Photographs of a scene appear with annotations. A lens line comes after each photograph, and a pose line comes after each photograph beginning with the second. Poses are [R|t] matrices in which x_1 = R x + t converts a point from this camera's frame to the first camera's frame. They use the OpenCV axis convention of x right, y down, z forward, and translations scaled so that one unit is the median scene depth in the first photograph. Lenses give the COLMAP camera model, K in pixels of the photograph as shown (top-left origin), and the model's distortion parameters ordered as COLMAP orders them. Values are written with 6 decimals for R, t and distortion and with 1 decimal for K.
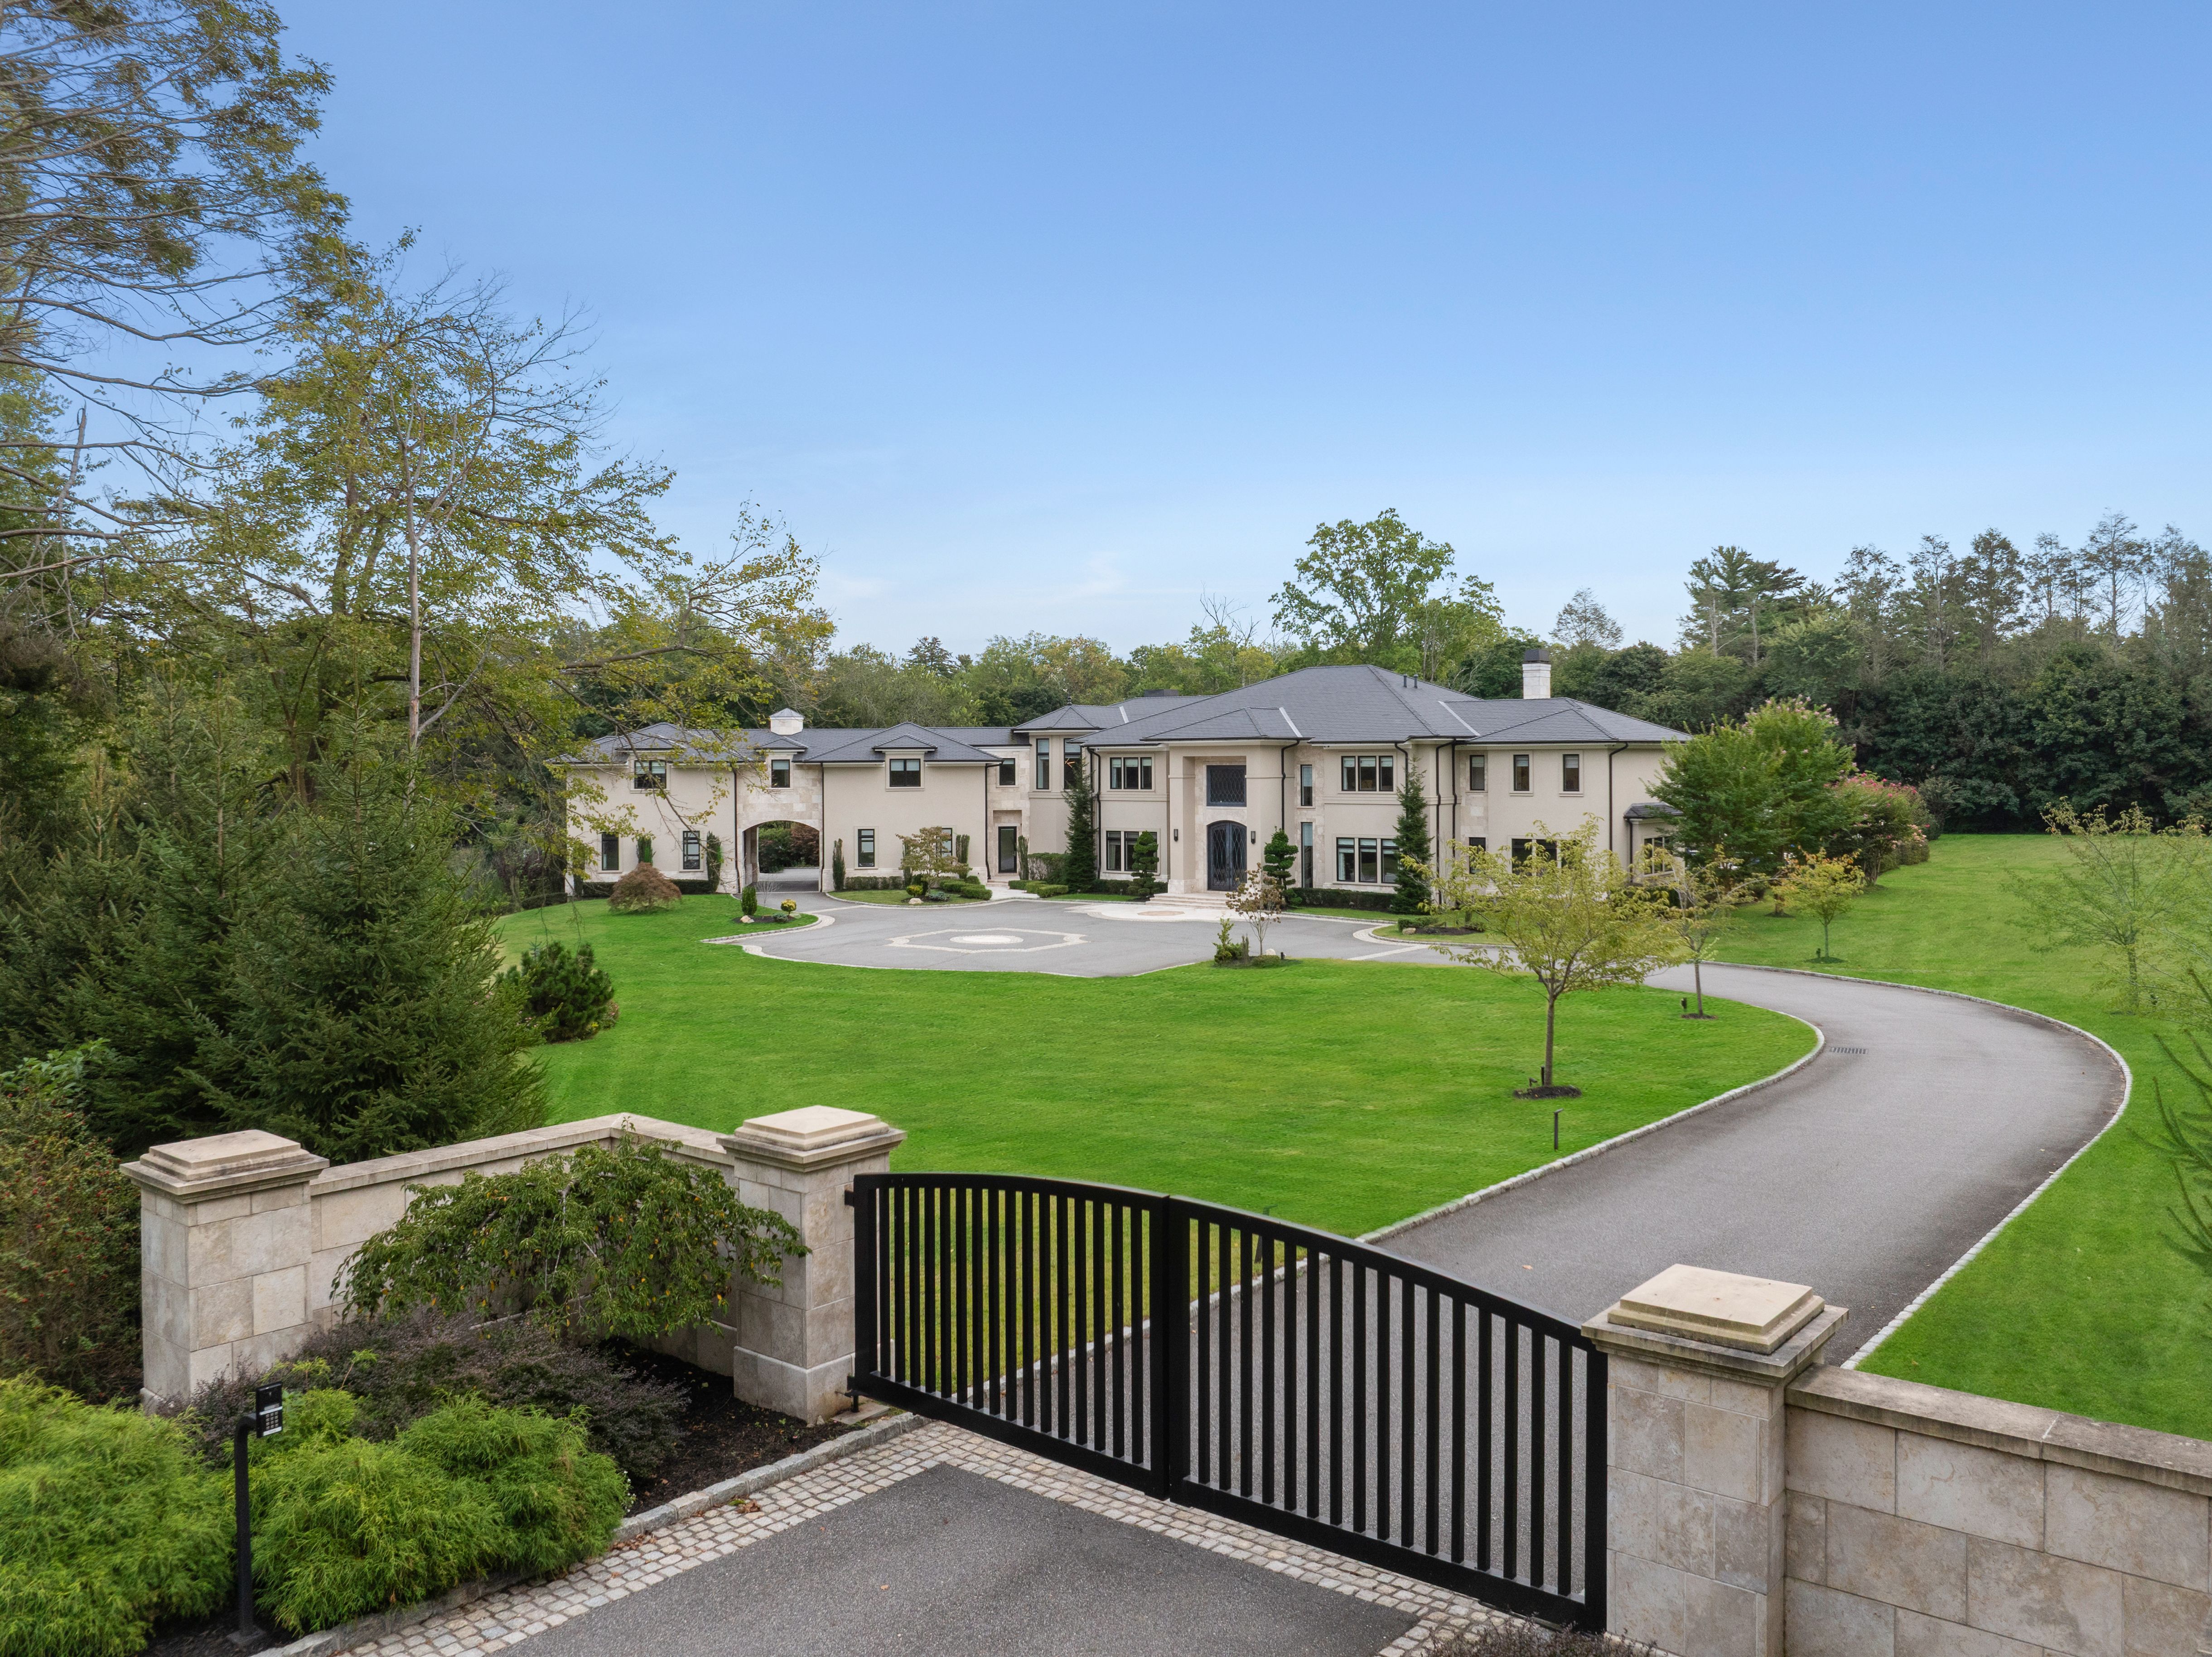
lens RADIAL K [[1743.3, 0, 1106.0], [0, 1743.3, 828.5], [0, 0, 1]] dist [-0.071360, 0.004902]
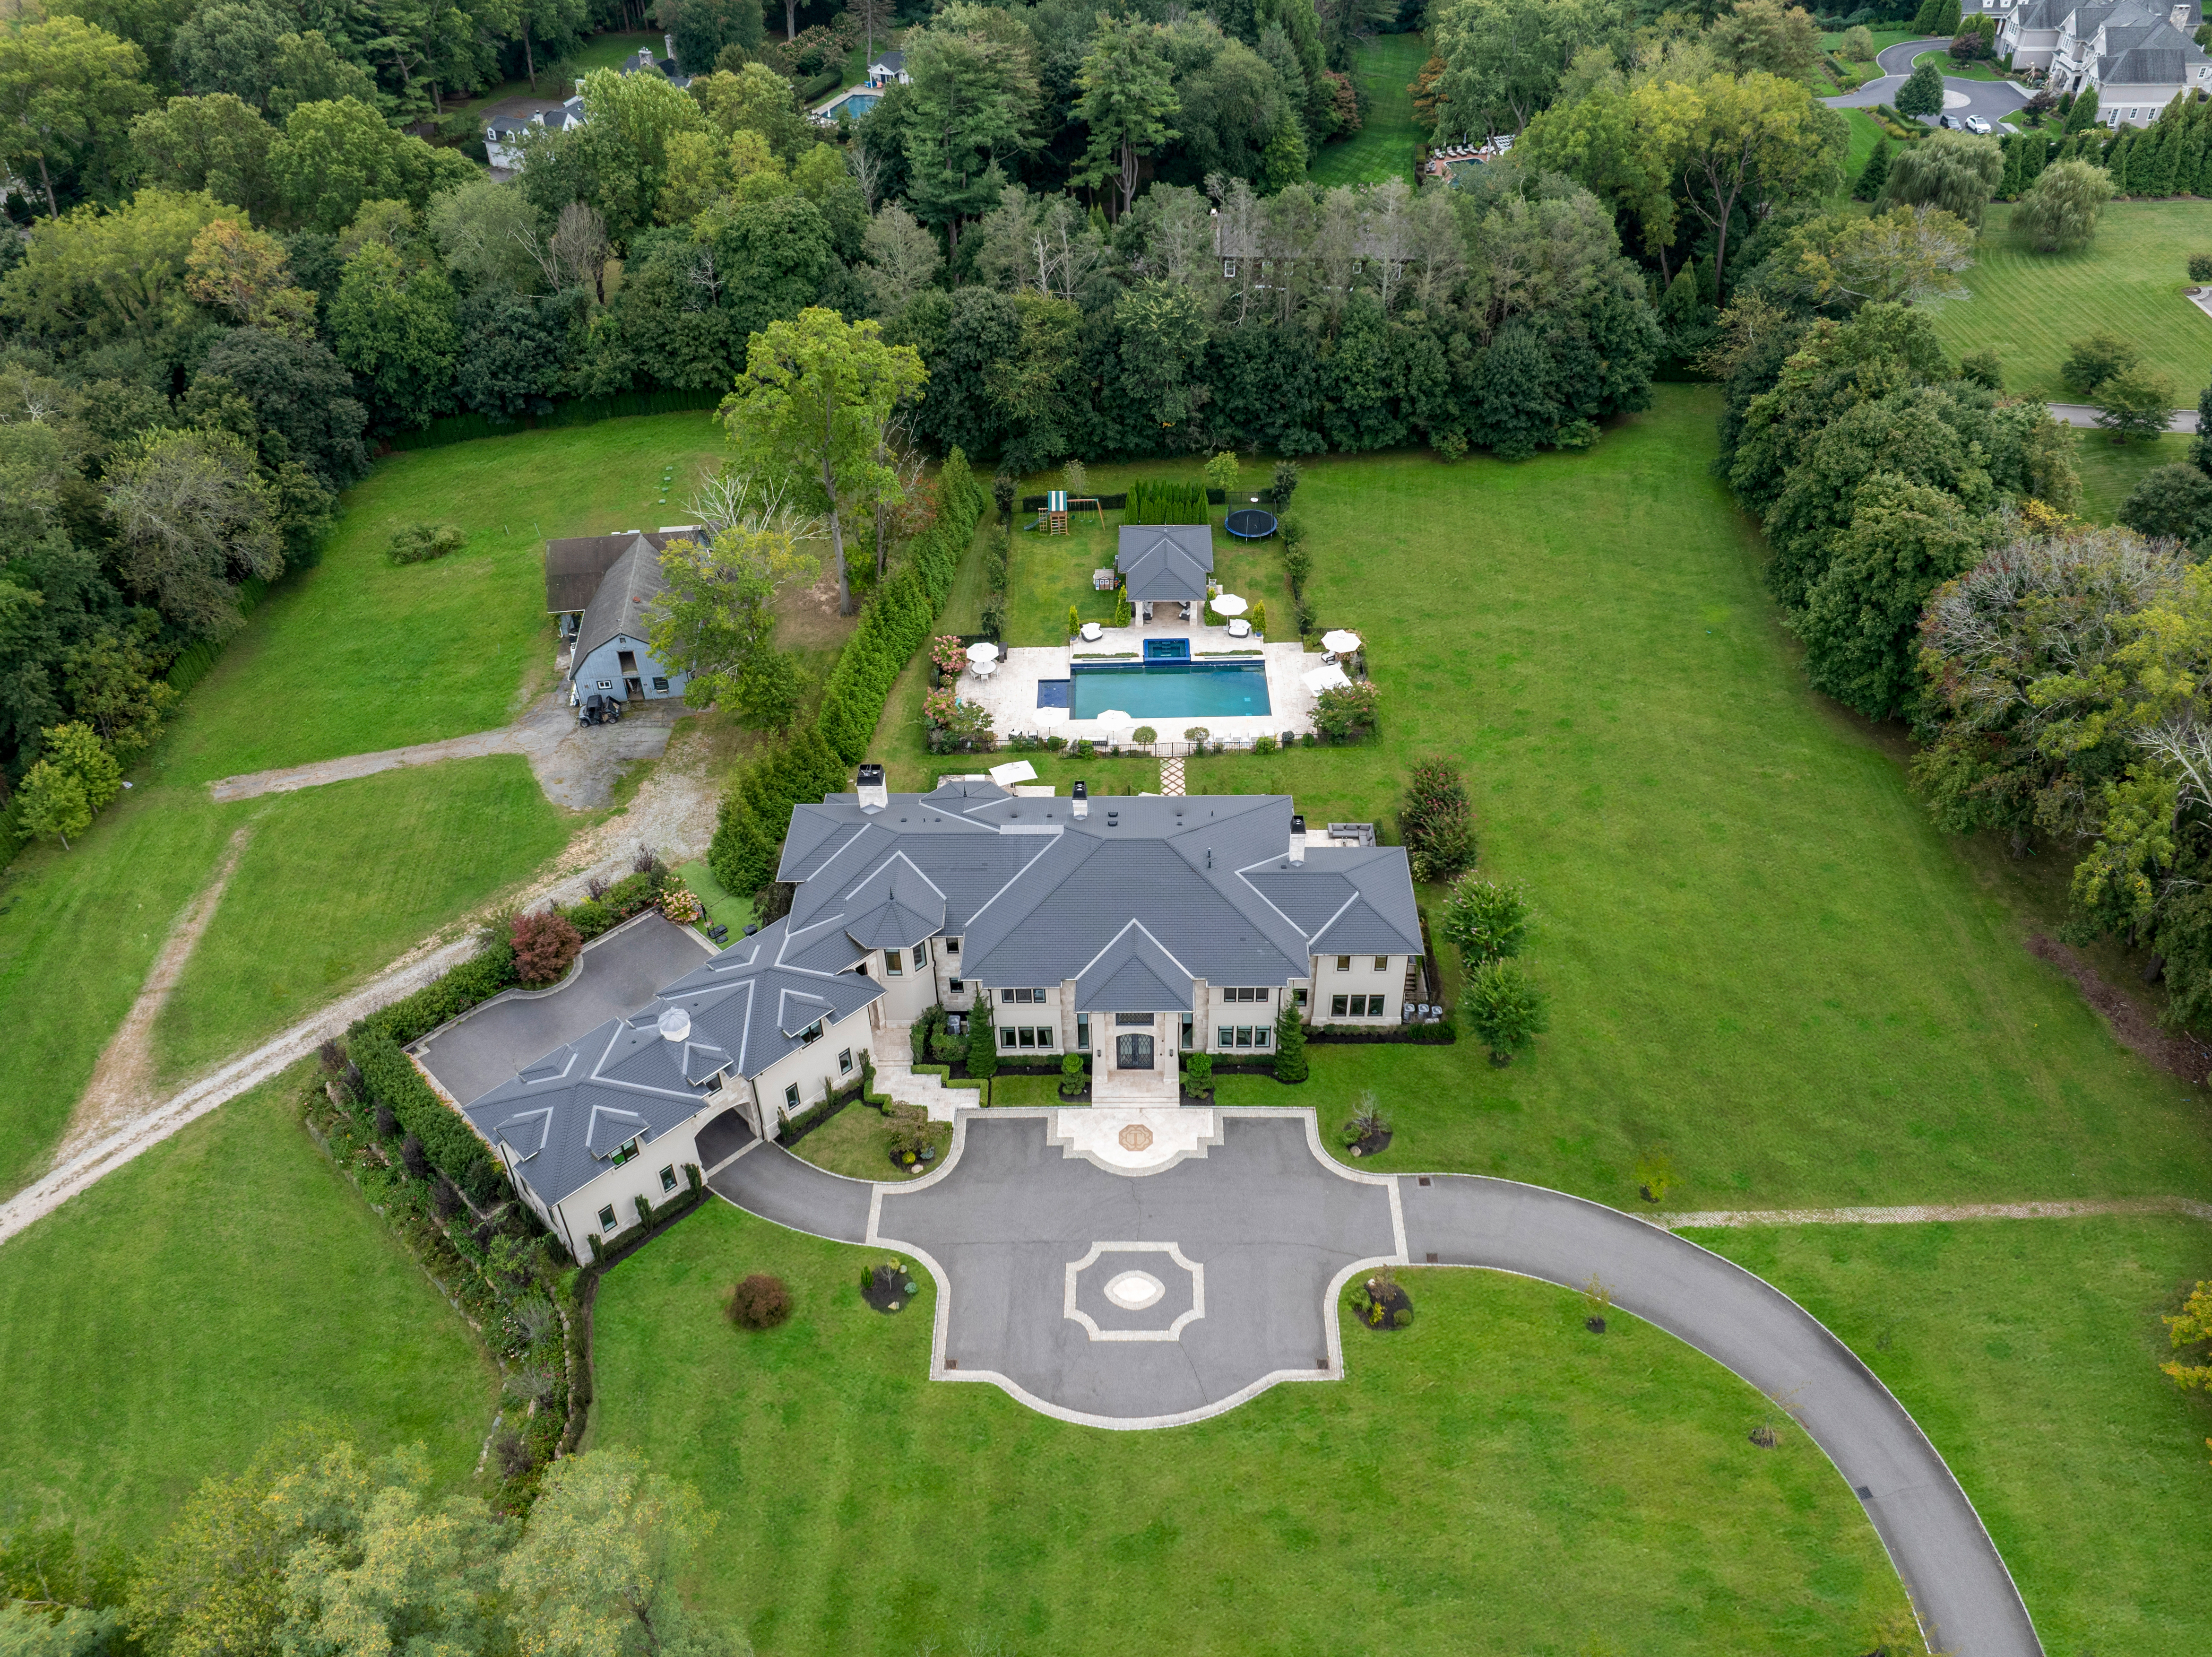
lens RADIAL K [[1743.2, 0, 1106.0], [0, 1743.2, 828.5], [0, 0, 1]] dist [-0.071360, 0.004902]
pose [[0.767260, -0.405926, 0.496524, -0.502574], [0.039272, 0.802487, 0.595376, -0.850792], [-0.640132, -0.437309, 0.631658, 0.225322]]
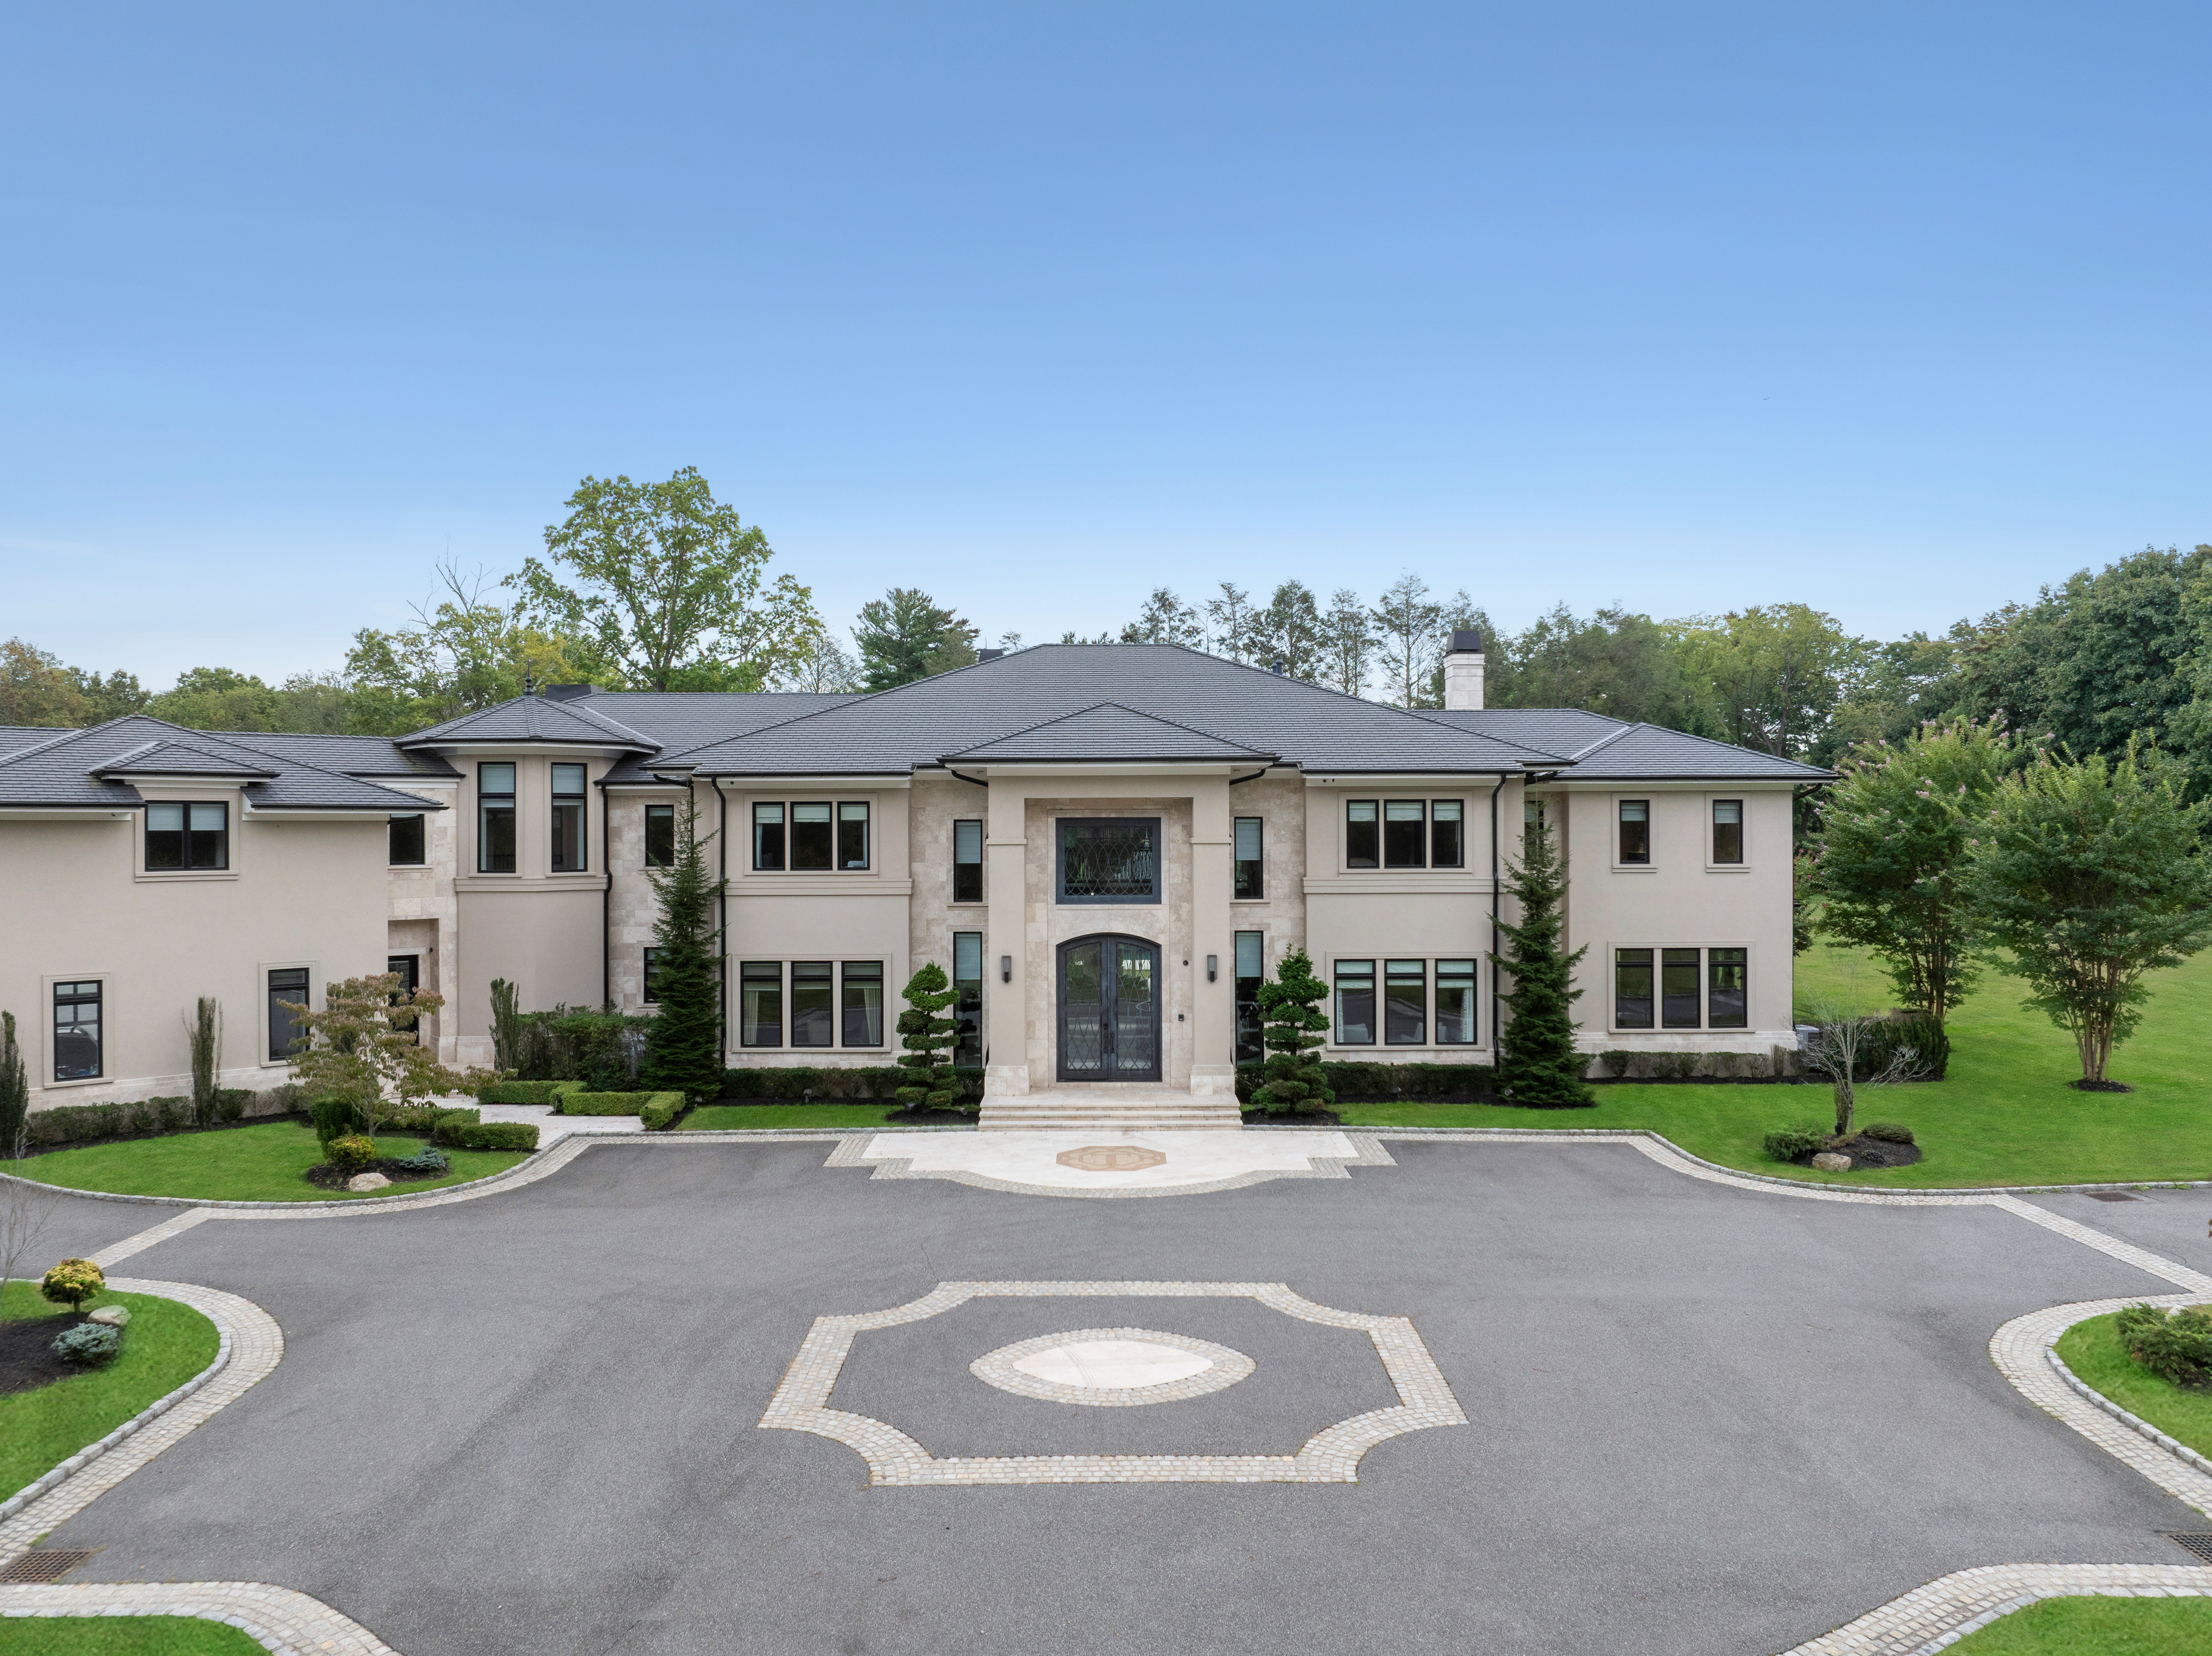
lens RADIAL K [[1590.0, 0, 1106.0], [0, 1590.0, 828.0], [0, 0, 1]] dist [-0.039990, -0.000951]
pose [[0.755938, 0.003921, 0.654632, -0.200322], [0.024285, 0.999126, -0.034027, -0.017217], [-0.654193, 0.041619, 0.755182, 0.619615]]
